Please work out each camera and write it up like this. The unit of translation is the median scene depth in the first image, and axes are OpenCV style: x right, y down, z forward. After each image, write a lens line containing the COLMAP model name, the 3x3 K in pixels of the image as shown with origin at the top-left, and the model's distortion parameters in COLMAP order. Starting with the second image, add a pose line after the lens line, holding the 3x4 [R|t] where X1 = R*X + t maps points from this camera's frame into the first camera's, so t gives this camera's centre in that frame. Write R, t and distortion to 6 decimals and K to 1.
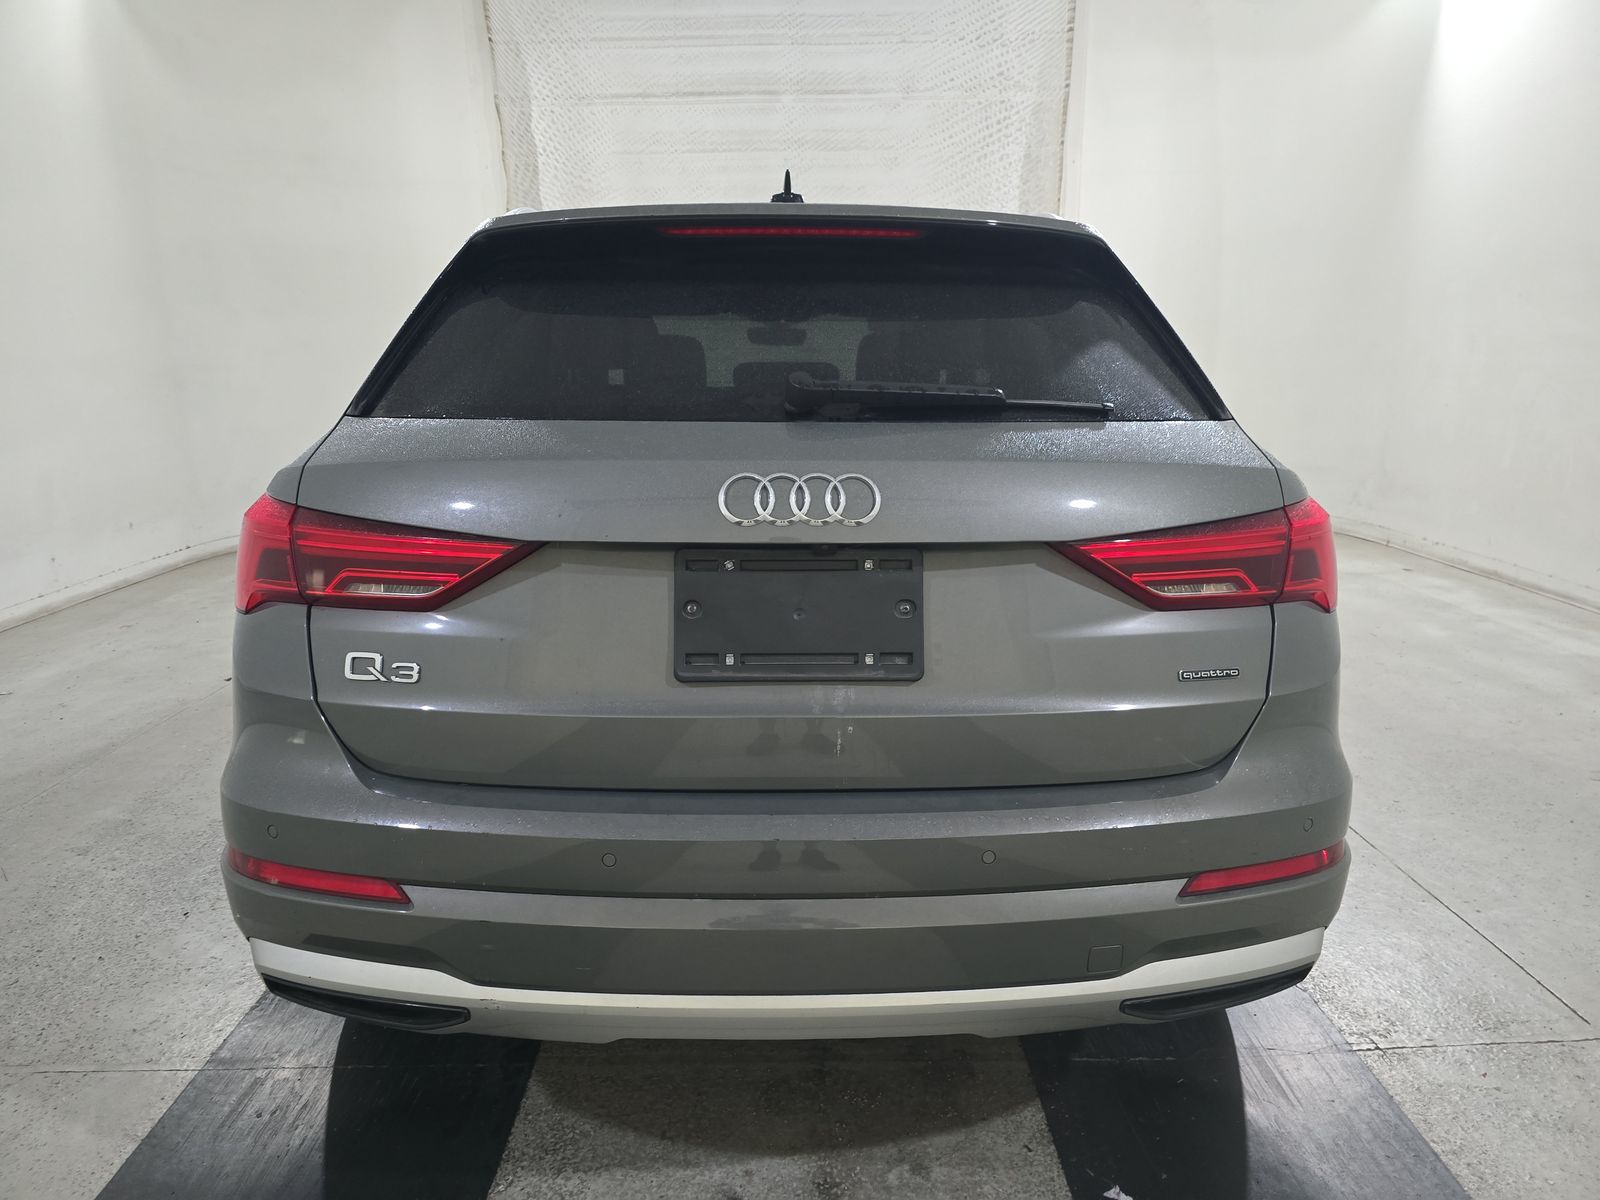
lens RADIAL K [[1071.9, 0, 787.0], [0, 1071.9, 598.2], [0, 0, 1]] dist [0.033682, -0.024147]
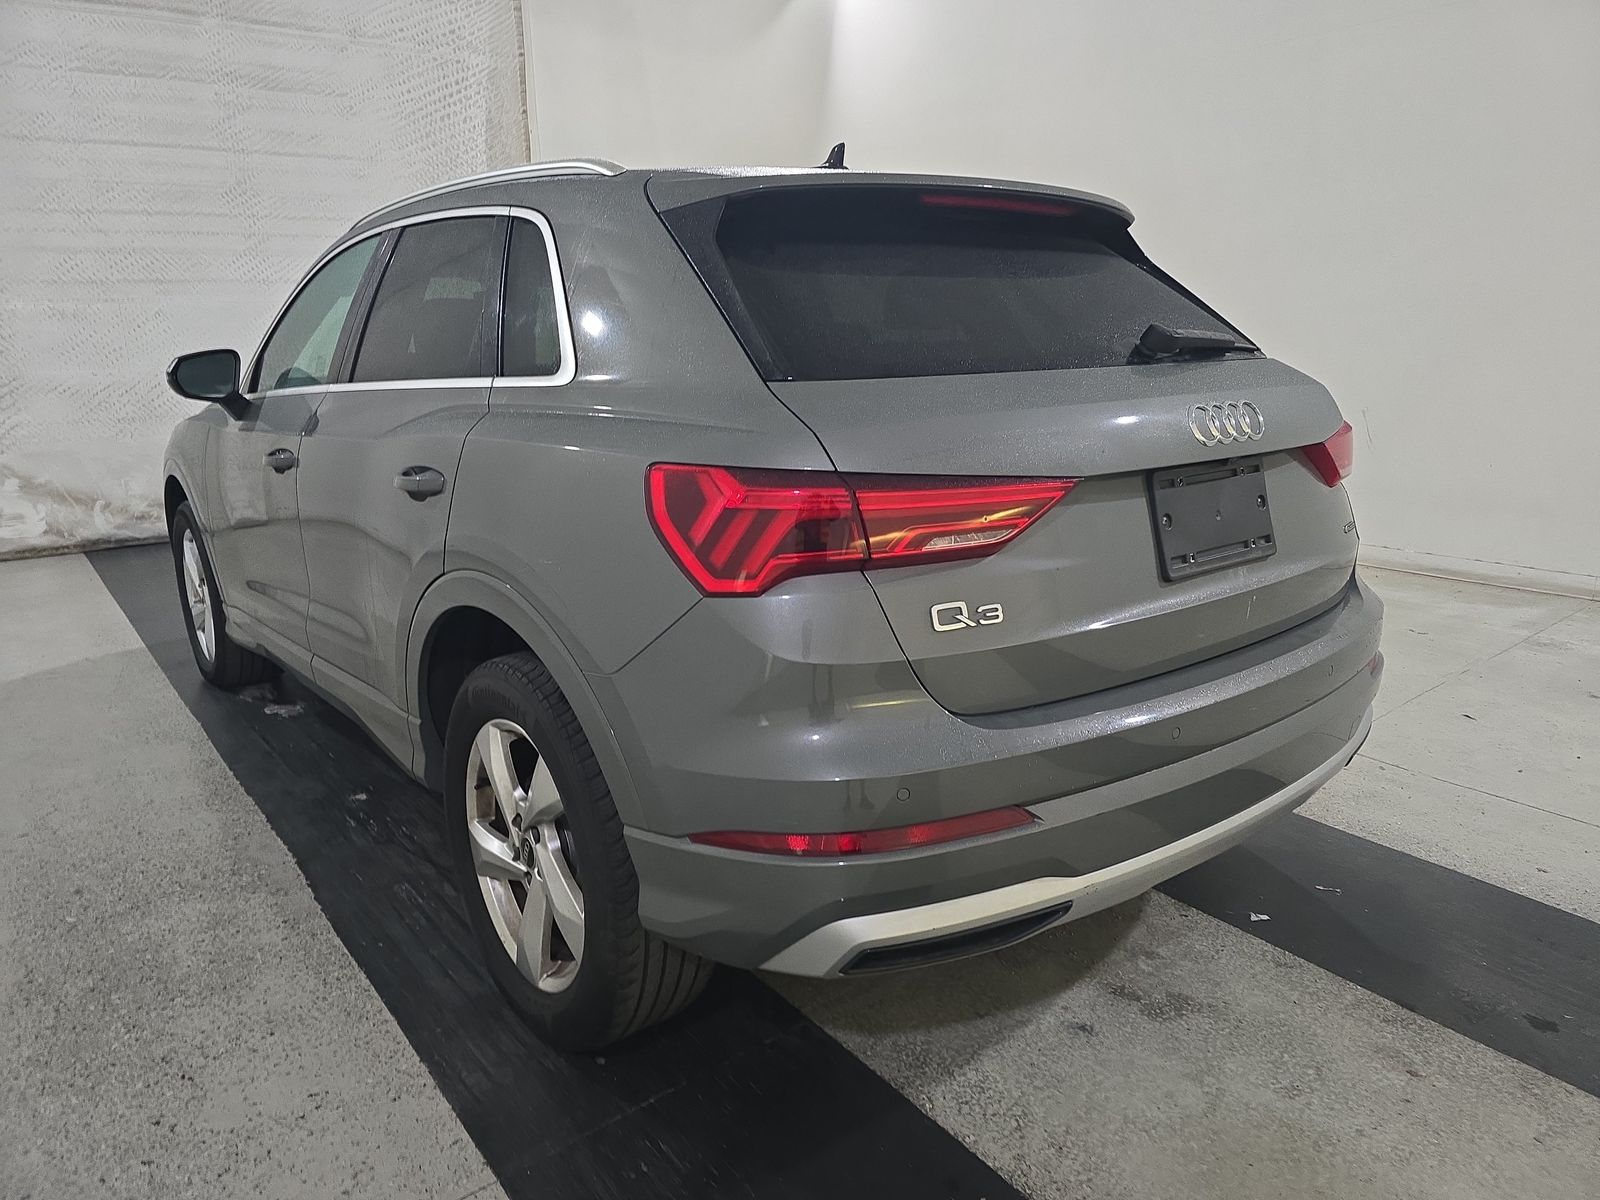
lens RADIAL K [[1071.9, 0, 773.4], [0, 1071.9, 606.4], [0, 0, 1]] dist [0.033682, -0.024147]
pose [[0.797565, -0.160936, 0.581368, -0.222655], [0.142632, 0.986739, 0.077479, -0.009810], [-0.586128, 0.021127, 0.809943, 0.054057]]
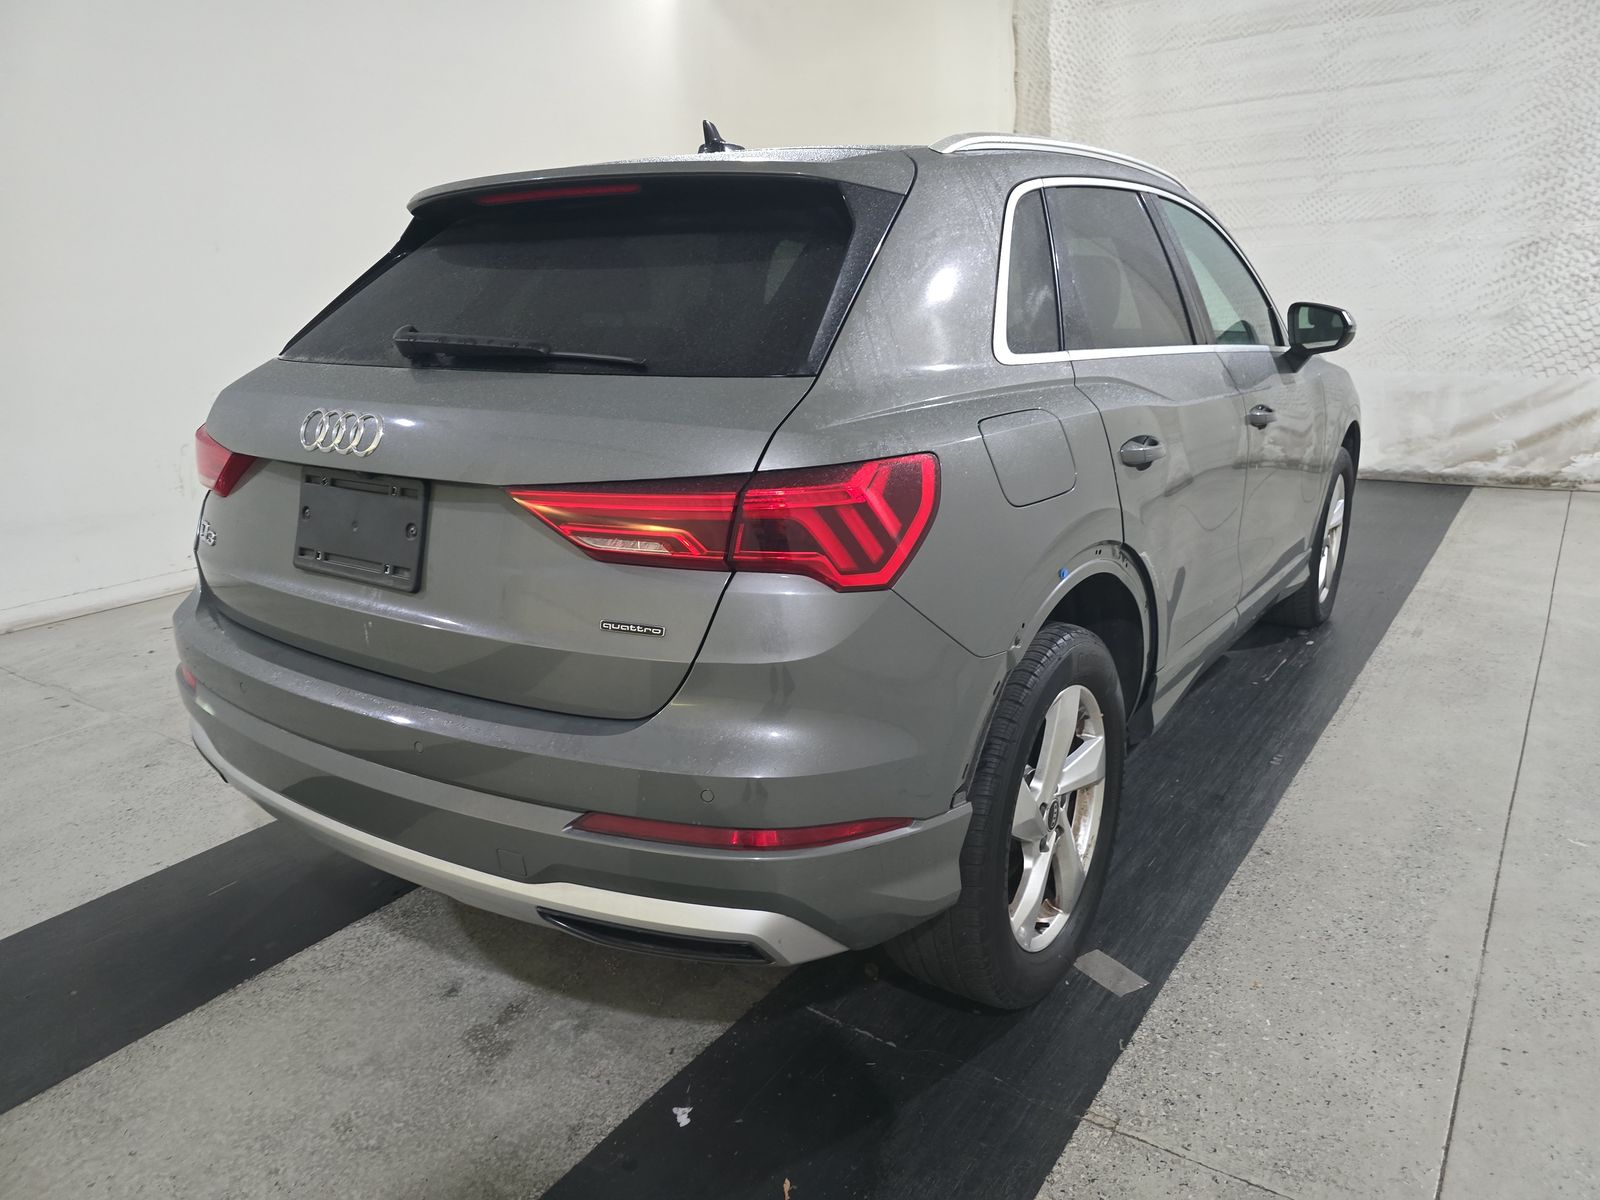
lens RADIAL K [[1071.9, 0, 804.2], [0, 1071.9, 597.4], [0, 0, 1]] dist [0.033682, -0.024147]
pose [[0.810078, 0.140848, -0.569154, 0.220630], [-0.098443, 0.989611, 0.104785, -0.016436], [0.578000, -0.028855, 0.815527, 0.052768]]
